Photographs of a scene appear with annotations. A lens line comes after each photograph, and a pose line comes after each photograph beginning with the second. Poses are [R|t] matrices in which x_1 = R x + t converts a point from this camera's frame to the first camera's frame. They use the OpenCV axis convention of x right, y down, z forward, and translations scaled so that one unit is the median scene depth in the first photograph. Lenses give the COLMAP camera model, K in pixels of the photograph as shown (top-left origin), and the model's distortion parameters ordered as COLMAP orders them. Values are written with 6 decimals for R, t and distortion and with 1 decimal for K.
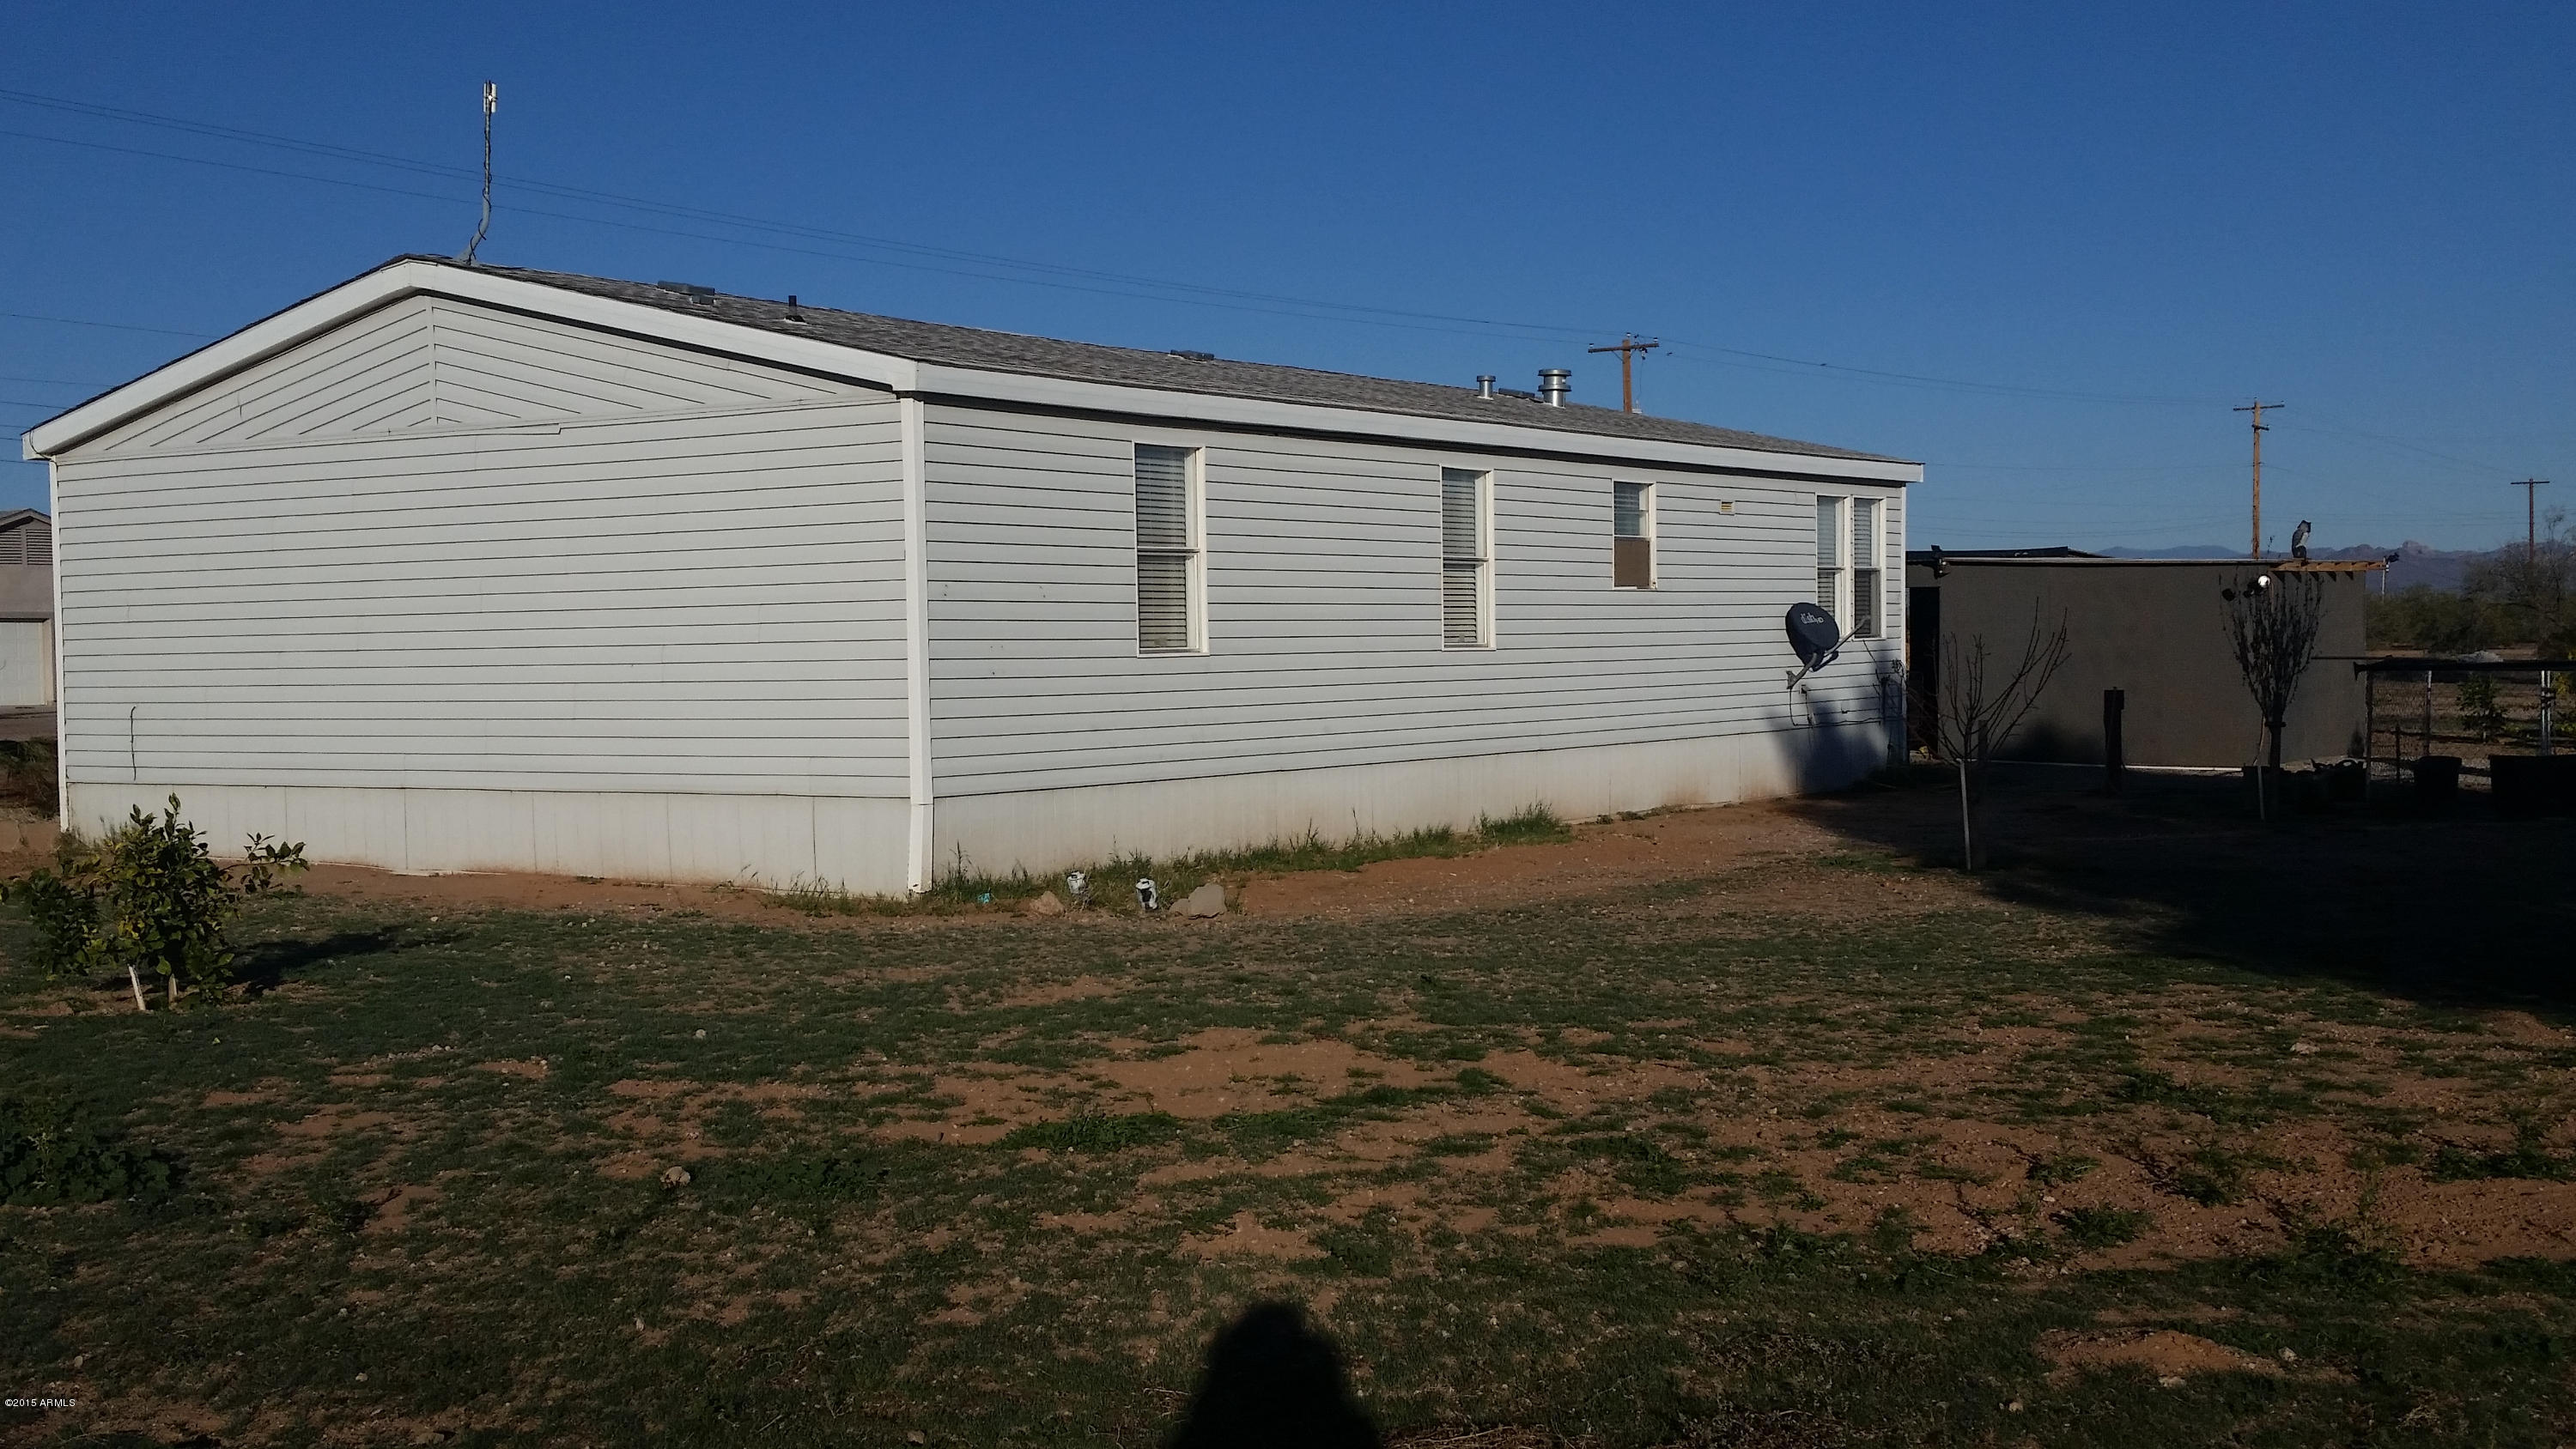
lens RADIAL K [[2151.2, 0, 1288.0], [0, 2151.2, 724.5], [0, 0, 1]] dist [0.079384, -0.004962]
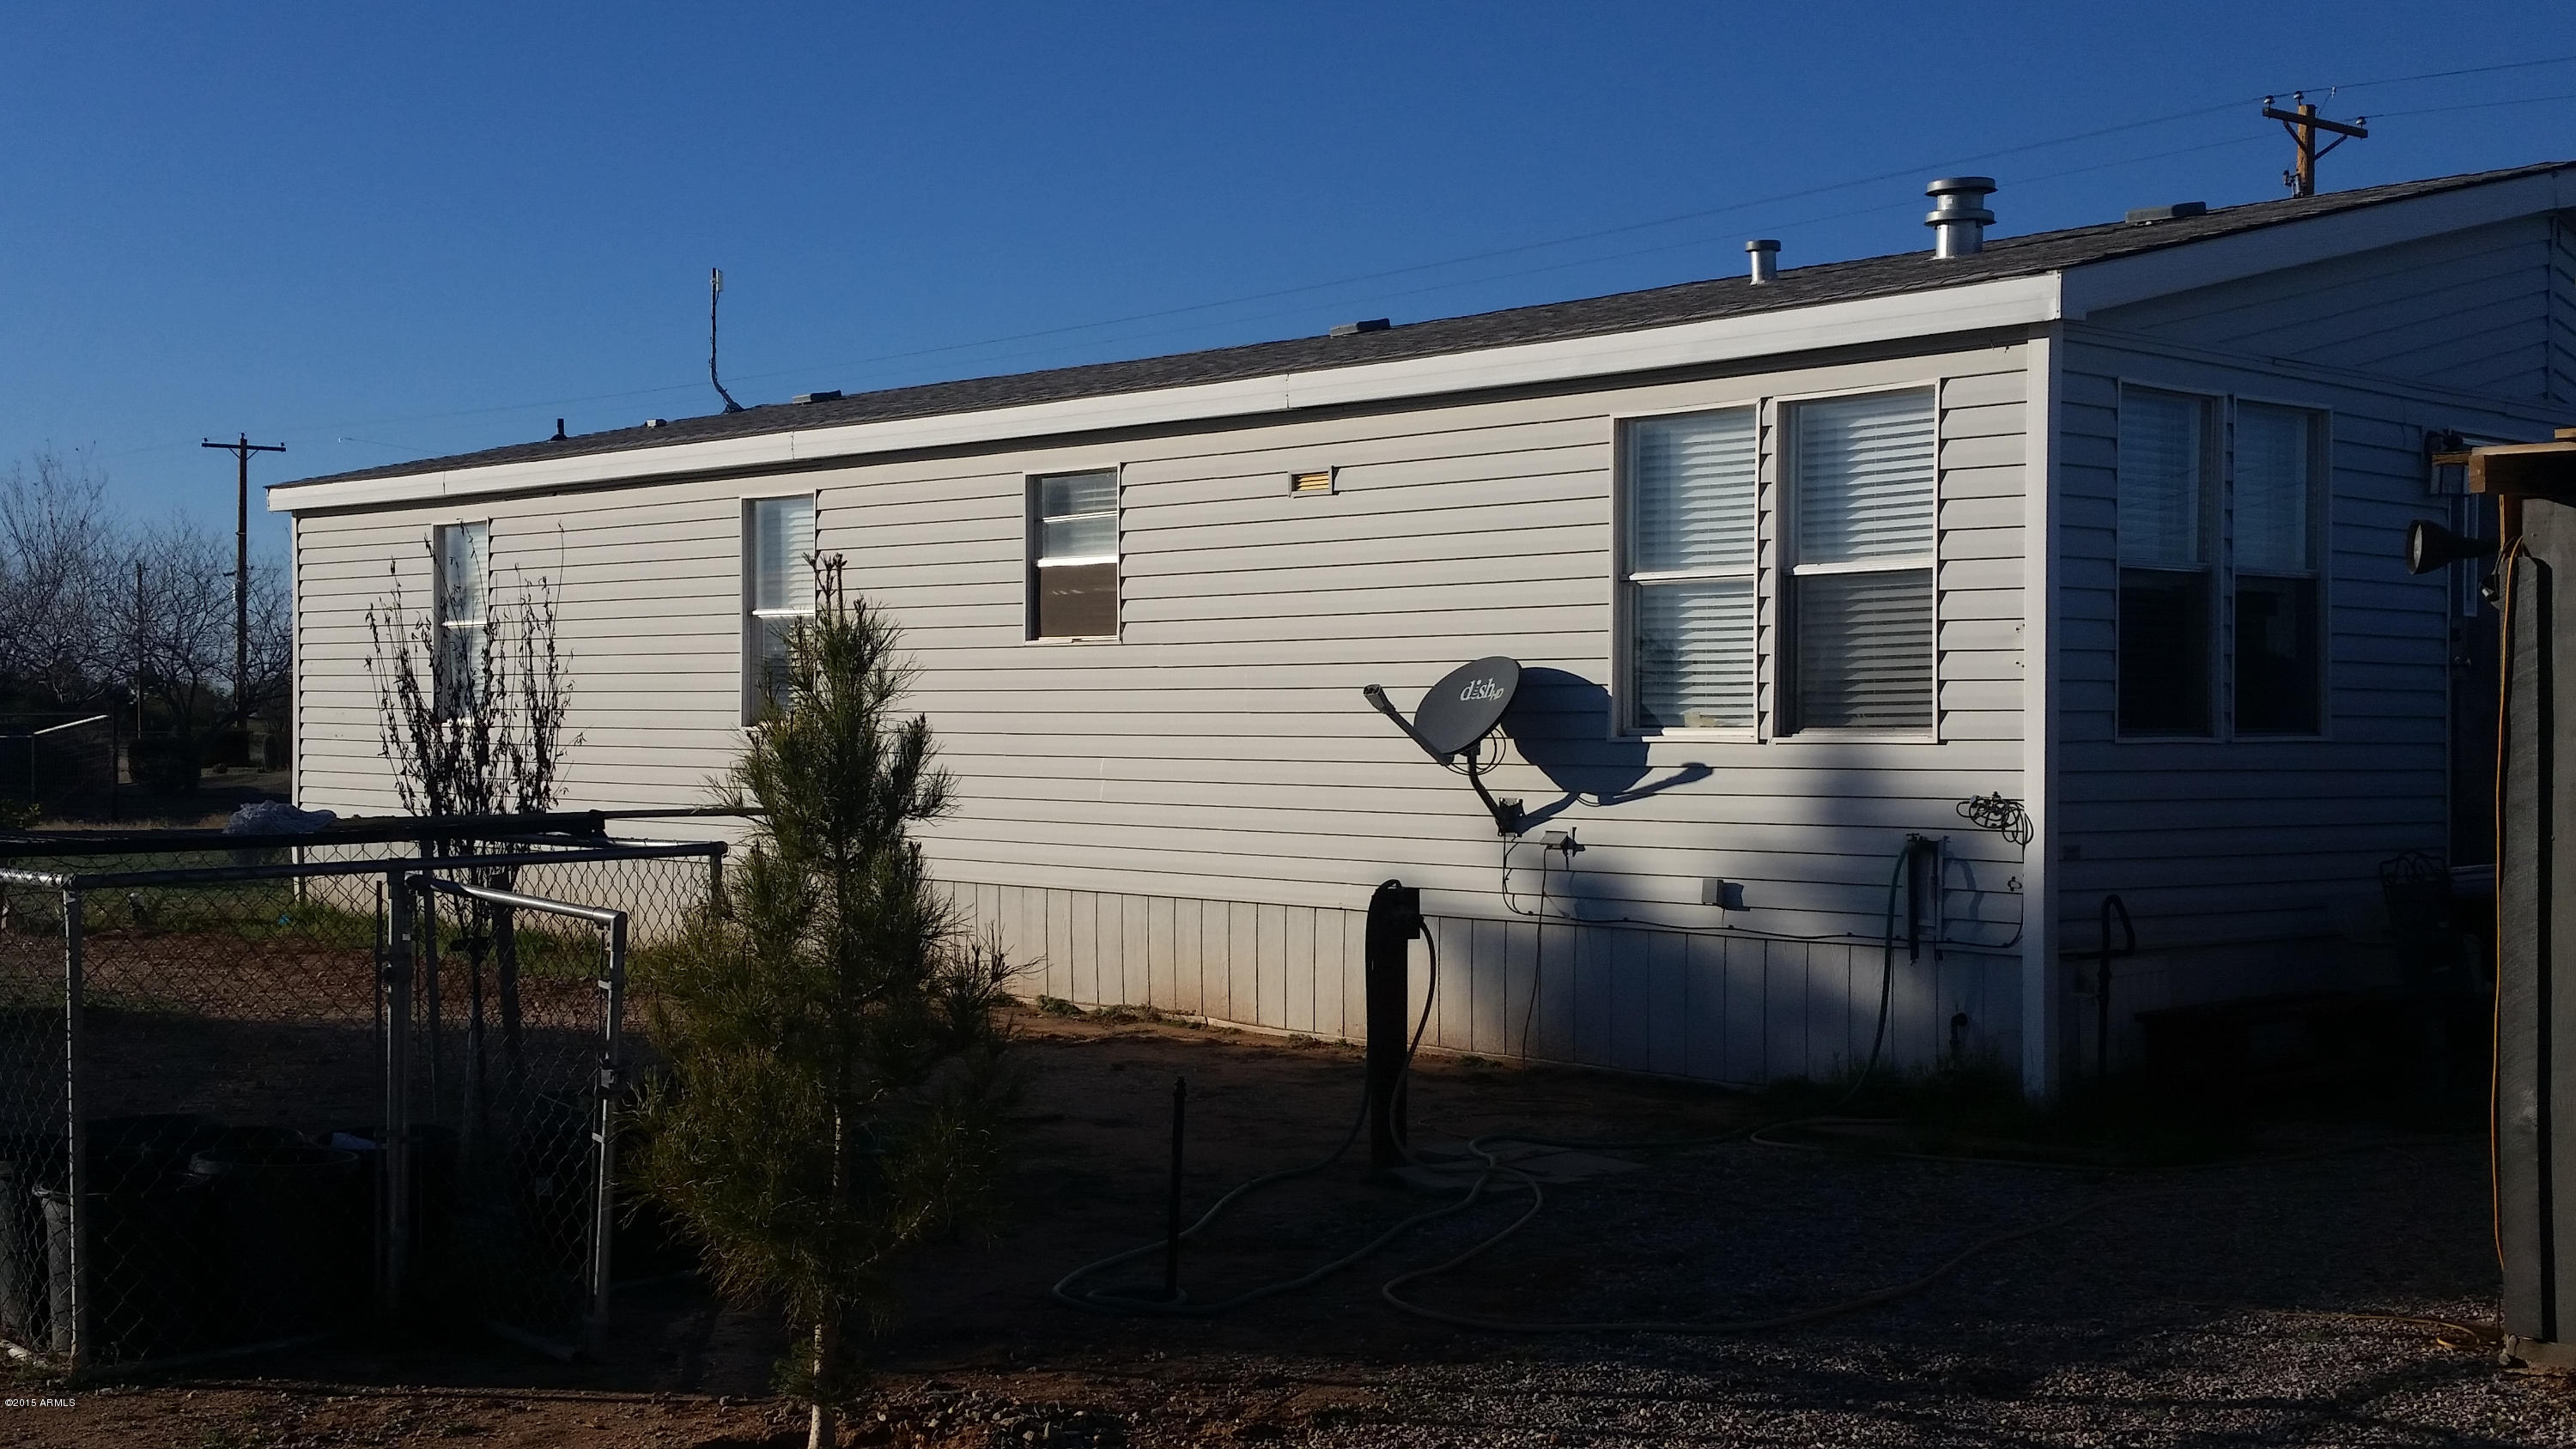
lens RADIAL K [[2151.2, 0, 1288.0], [0, 2151.2, 724.5], [0, 0, 1]] dist [0.079384, -0.004962]
pose [[0.074377, 0.038827, -0.996474, 0.695085], [-0.031512, 0.998834, 0.036567, -0.056347], [0.996732, 0.028681, 0.075514, 0.896415]]
